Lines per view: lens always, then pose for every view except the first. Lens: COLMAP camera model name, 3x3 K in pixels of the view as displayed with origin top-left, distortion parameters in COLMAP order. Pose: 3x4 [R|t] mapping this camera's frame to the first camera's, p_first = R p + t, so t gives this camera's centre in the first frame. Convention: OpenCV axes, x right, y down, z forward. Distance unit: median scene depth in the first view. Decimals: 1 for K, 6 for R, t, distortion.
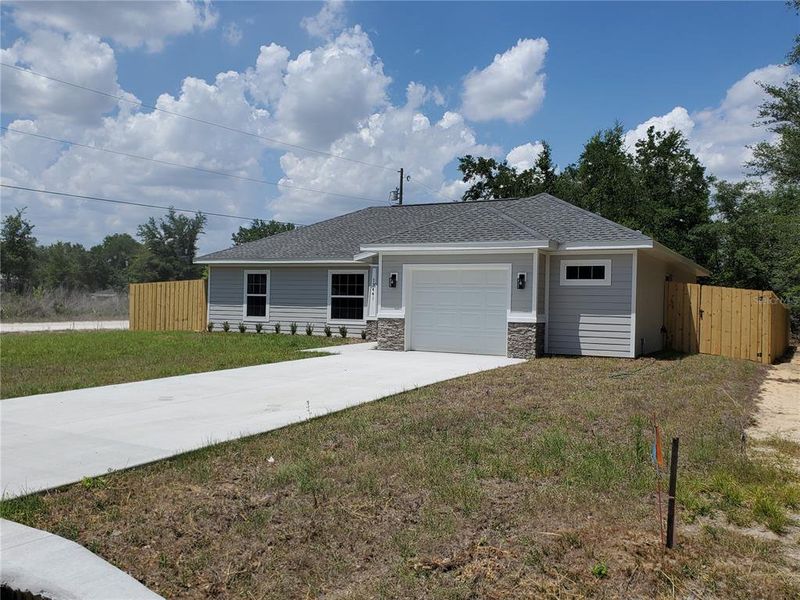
lens RADIAL K [[748.0, 0, 400.6], [0, 748.0, 297.1], [0, 0, 1]] dist [0.030623, 0.000000]
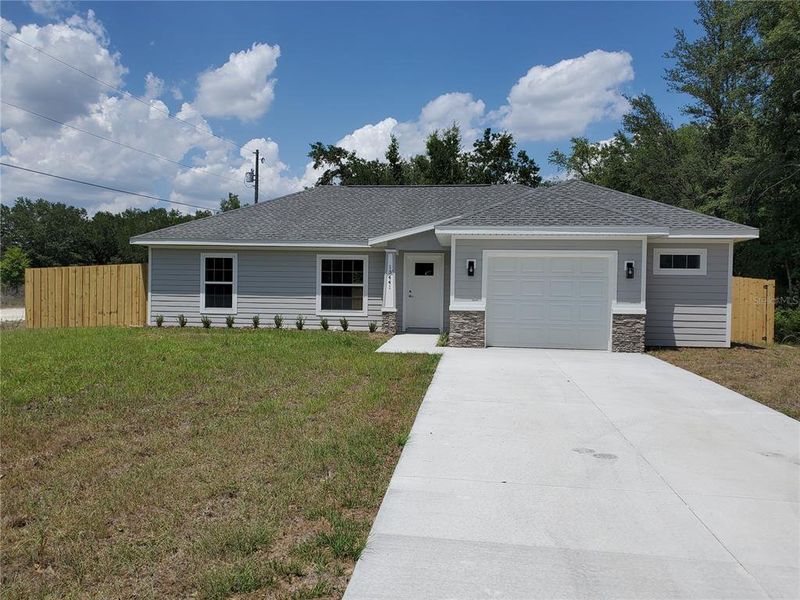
lens RADIAL K [[674.3, 0, 400.3], [0, 674.3, 293.5], [0, 0, 1]] dist [0.005714, -0.003266]
pose [[0.931625, -0.007000, 0.363353, -0.294452], [-0.000235, 0.999803, 0.019863, -0.006270], [-0.363421, -0.018590, 0.931440, 0.226277]]
